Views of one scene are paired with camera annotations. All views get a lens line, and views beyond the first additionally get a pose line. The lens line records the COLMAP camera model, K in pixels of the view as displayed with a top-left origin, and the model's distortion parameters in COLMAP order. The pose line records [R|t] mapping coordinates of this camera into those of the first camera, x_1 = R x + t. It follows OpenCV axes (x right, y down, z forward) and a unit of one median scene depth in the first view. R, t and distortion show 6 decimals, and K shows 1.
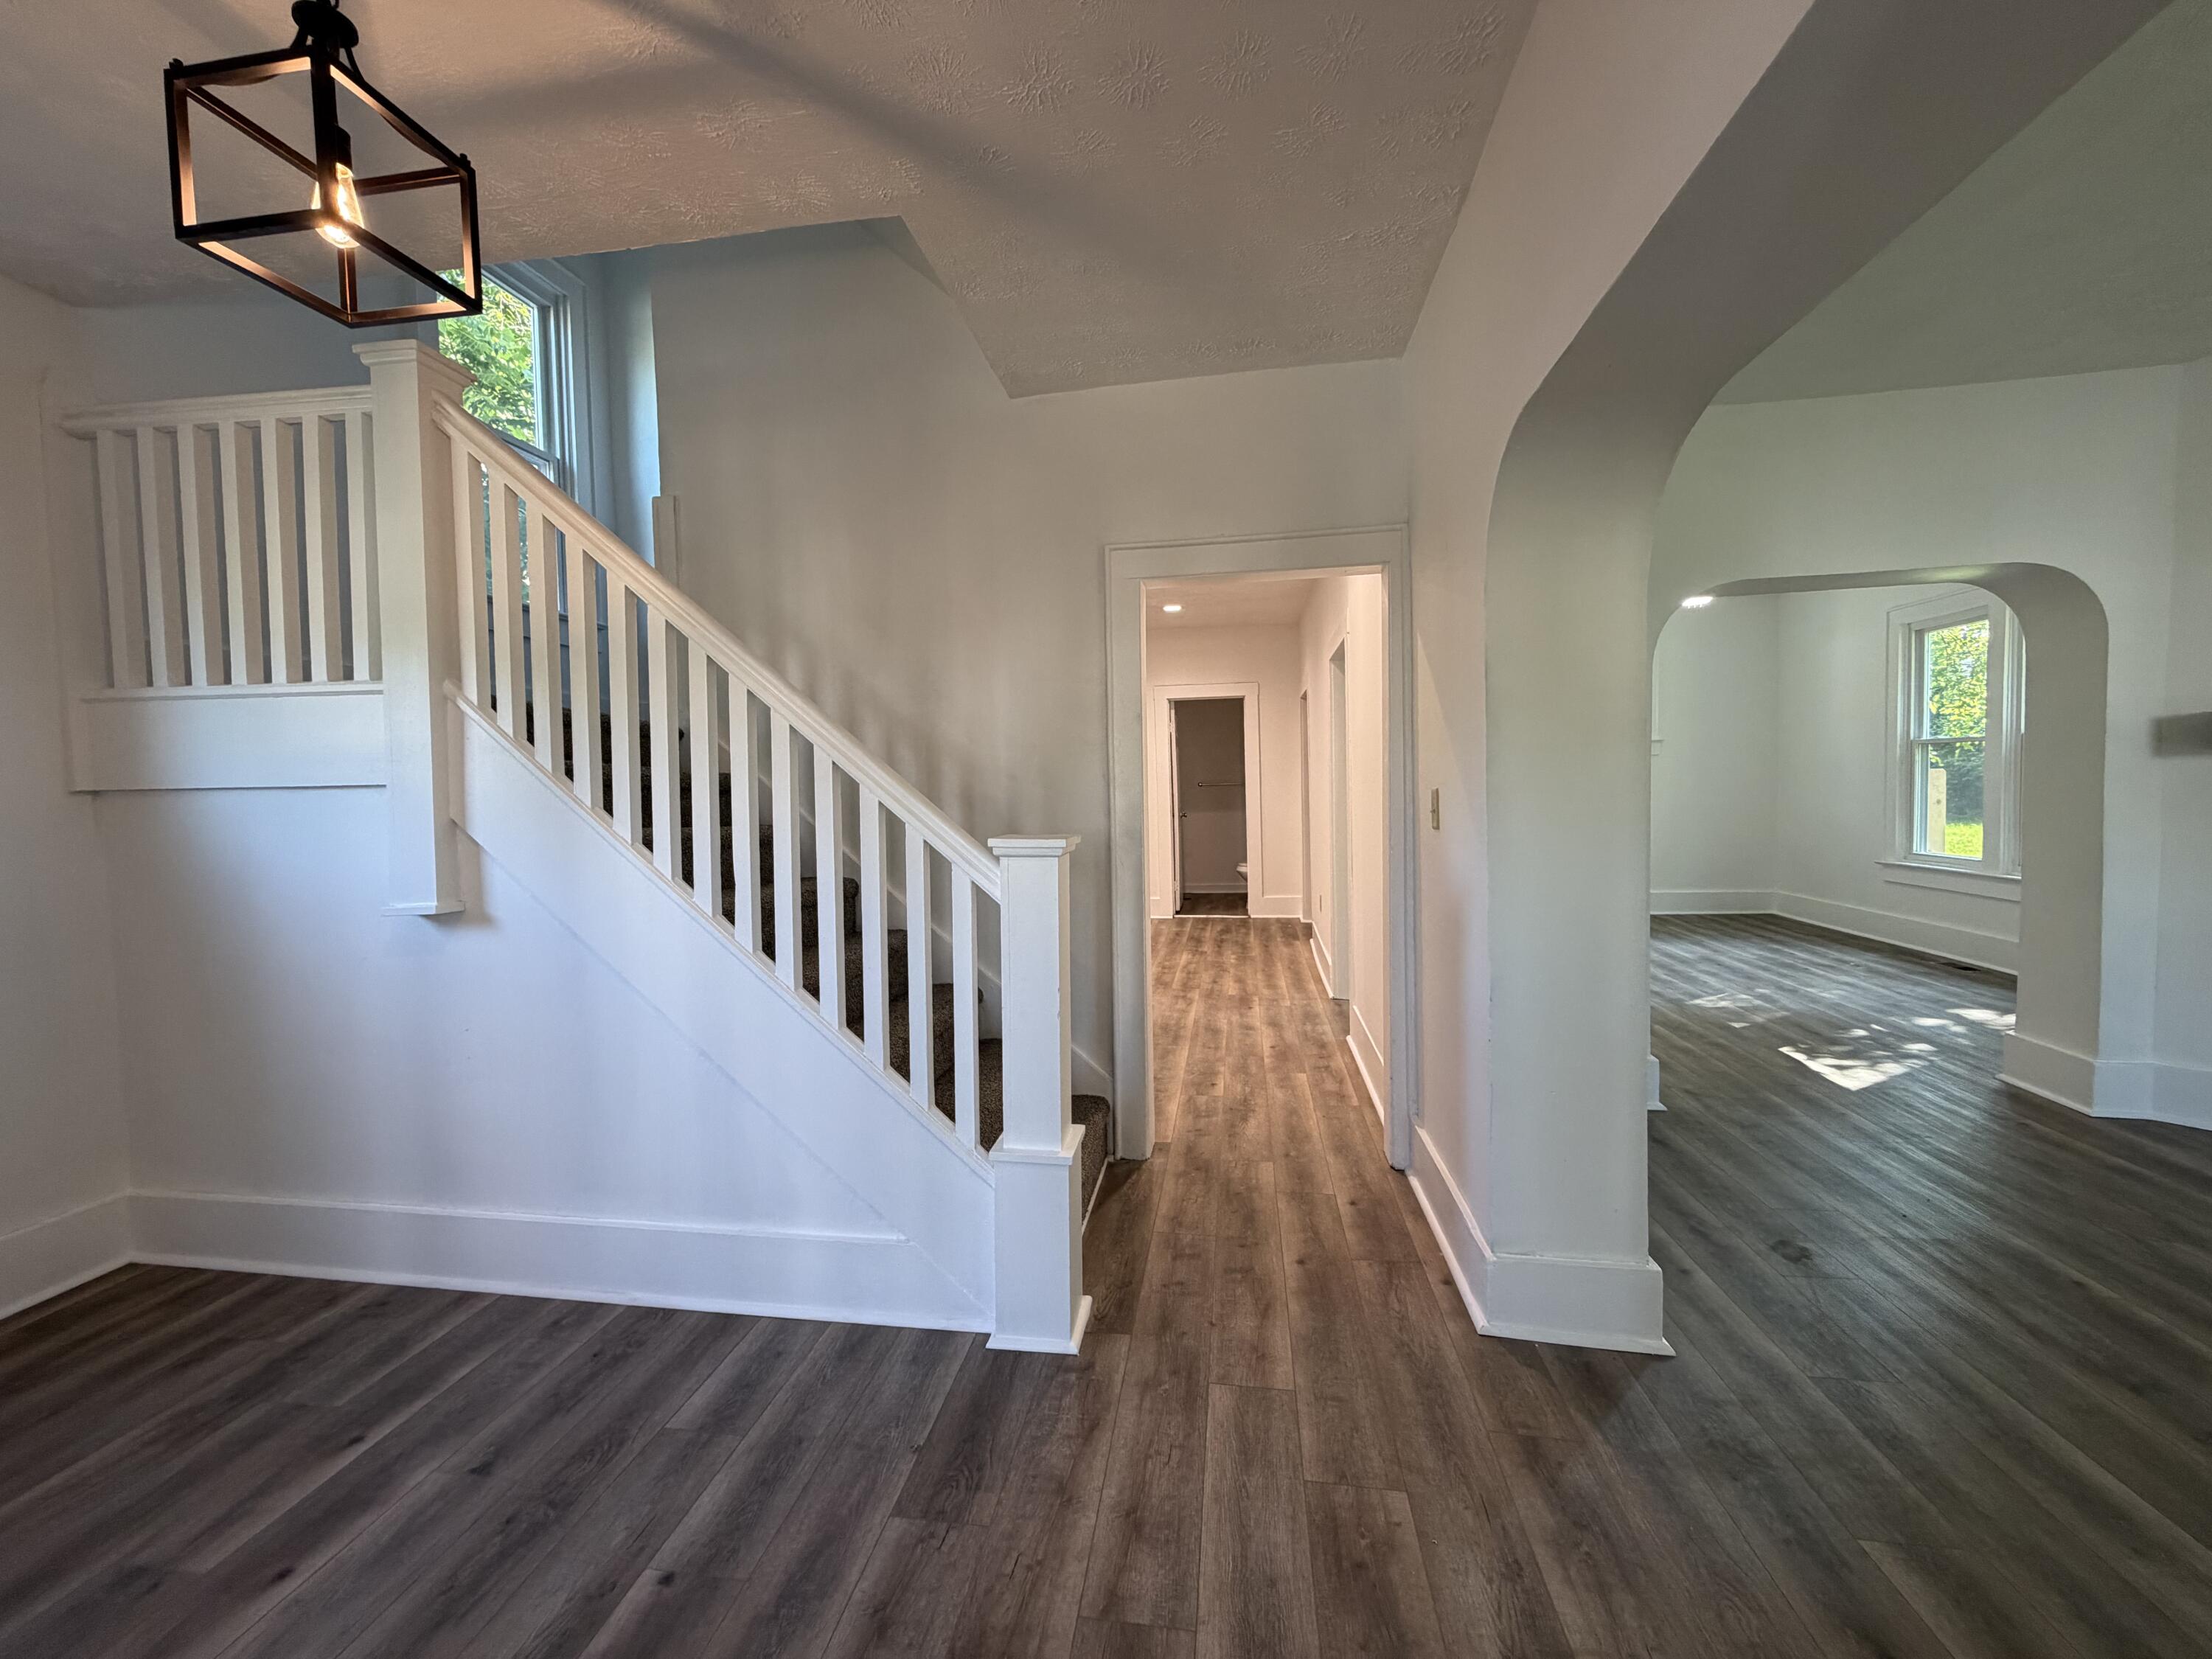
lens RADIAL K [[884.6, 0, 1105.8], [0, 884.6, 824.4], [0, 0, 1]] dist [0.002721, 0.000100]
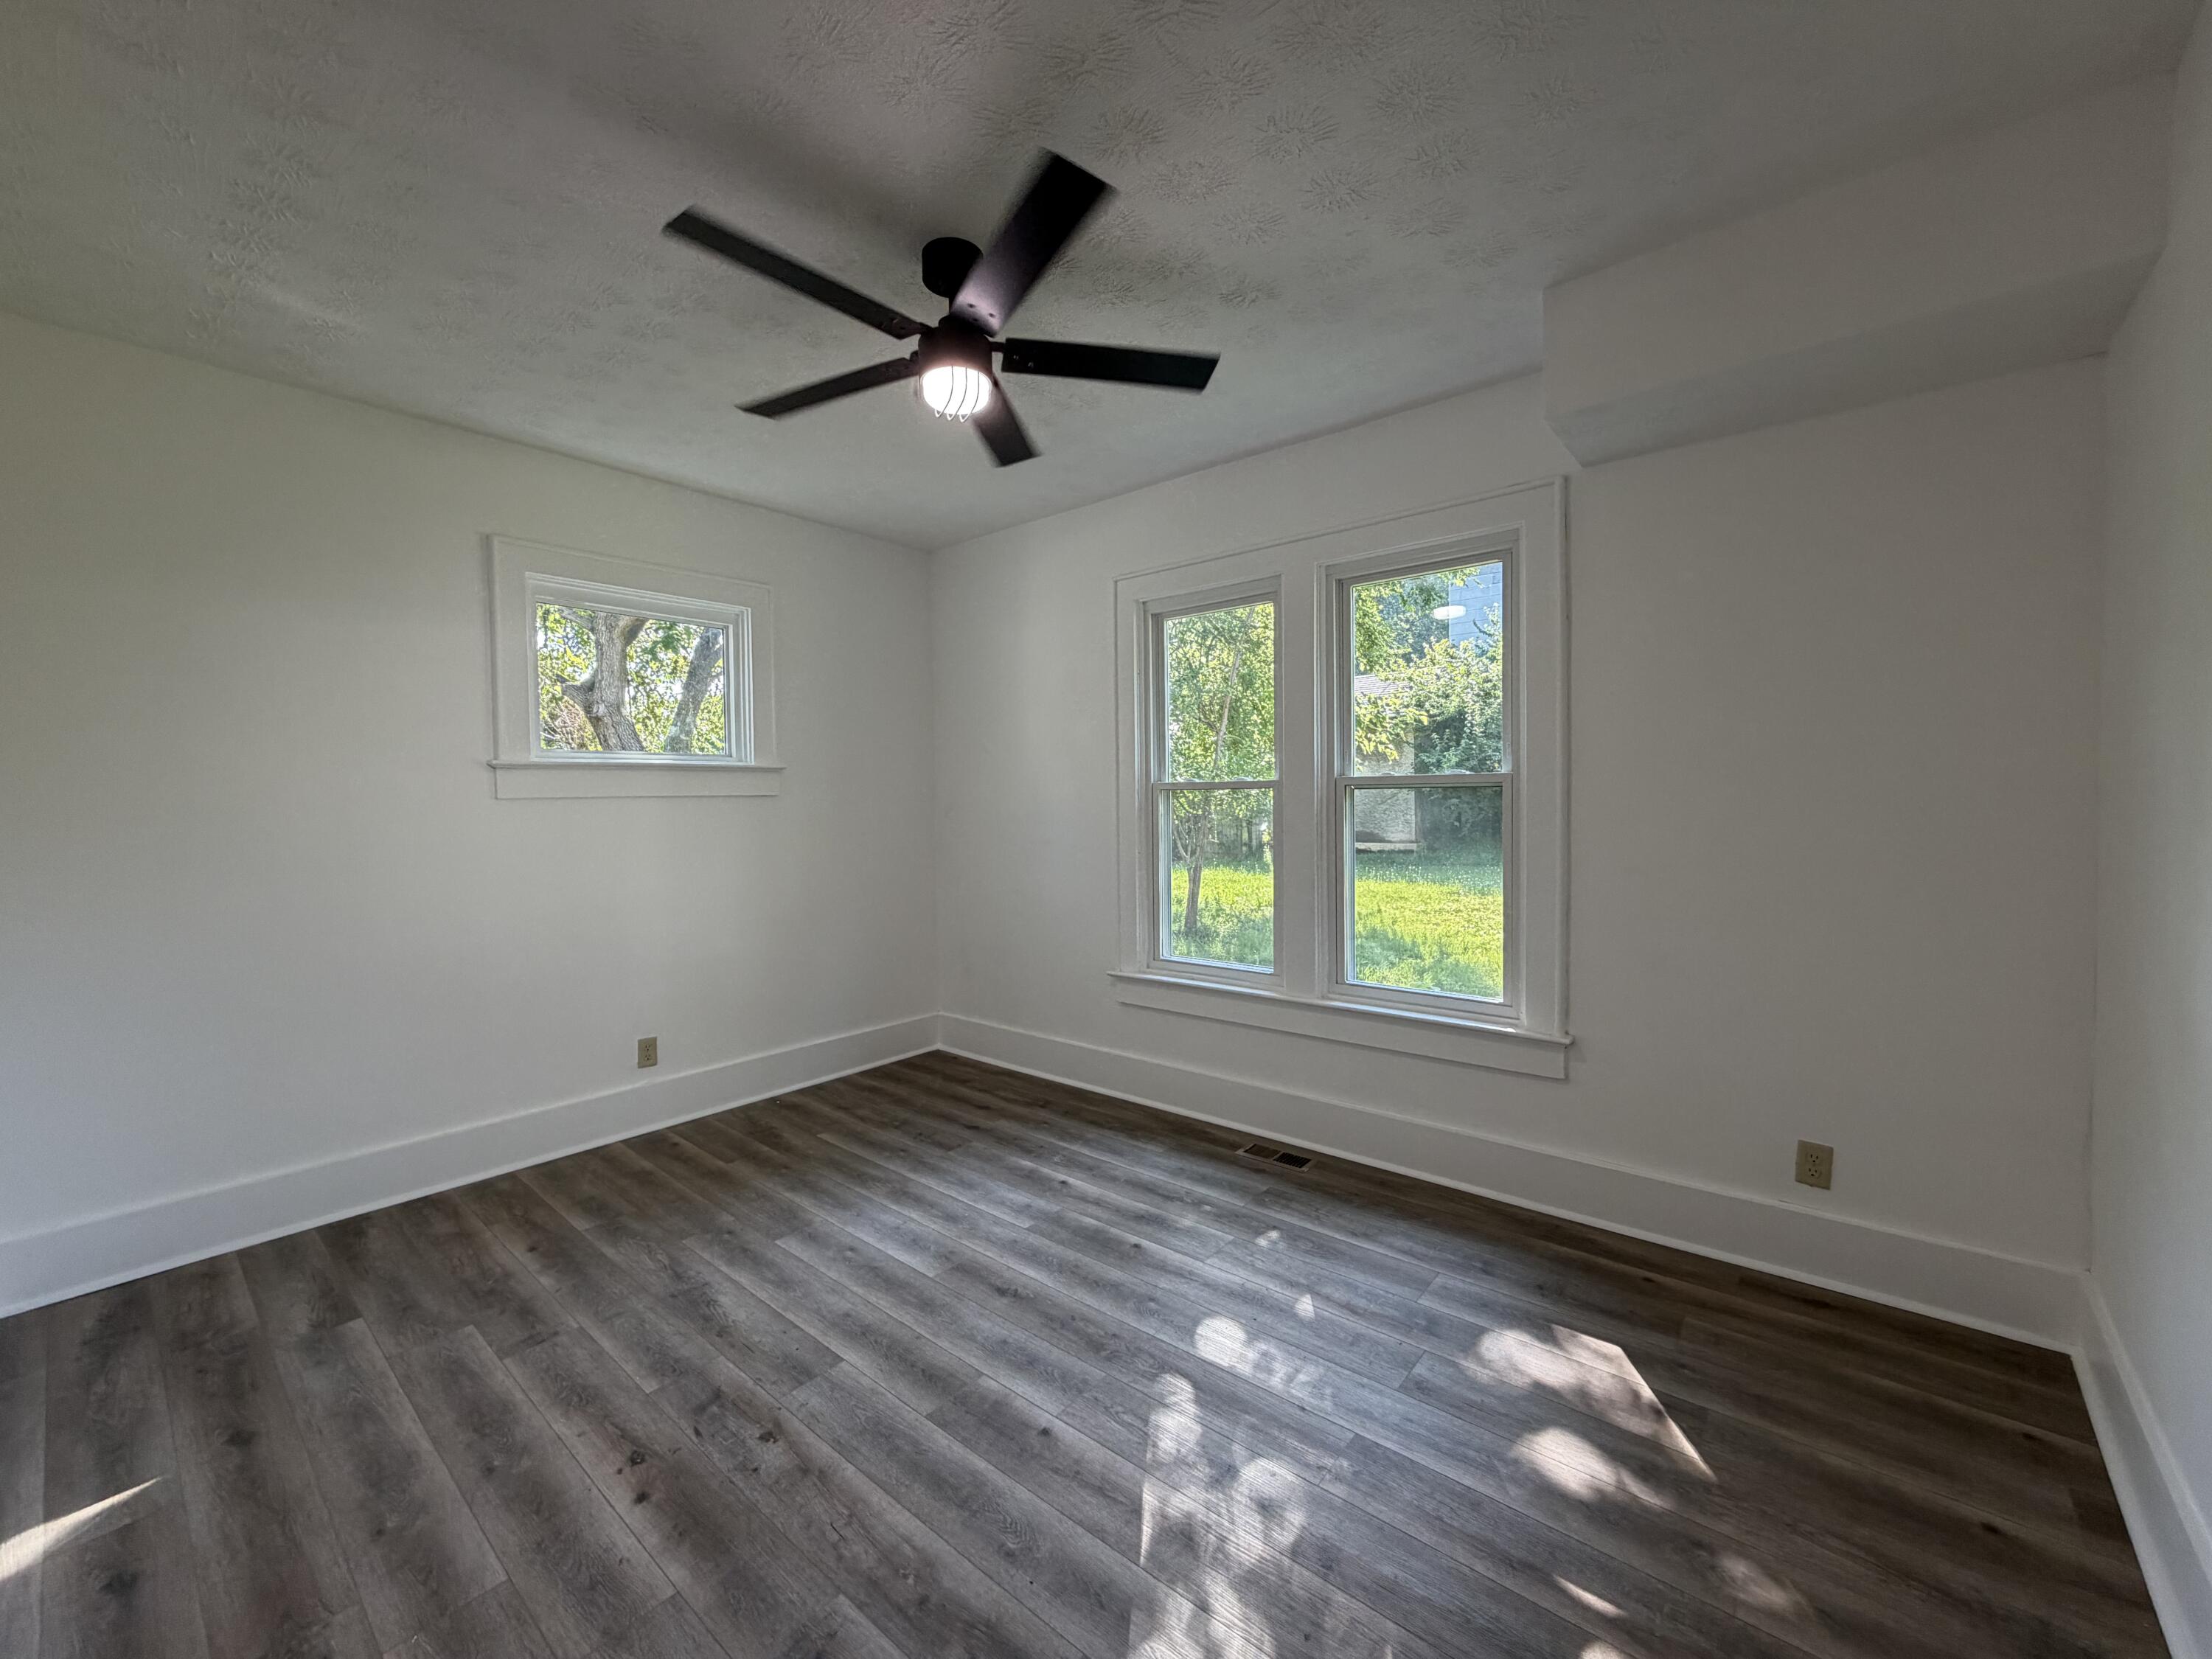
lens RADIAL K [[884.6, 0, 1097.5], [0, 884.6, 828.8], [0, 0, 1]] dist [0.002721, 0.000100]
pose [[0.530740, -0.006373, 0.847511, 0.475796], [0.033756, 0.999337, -0.013625, -0.076041], [-0.846862, 0.035840, 0.530603, 0.962153]]
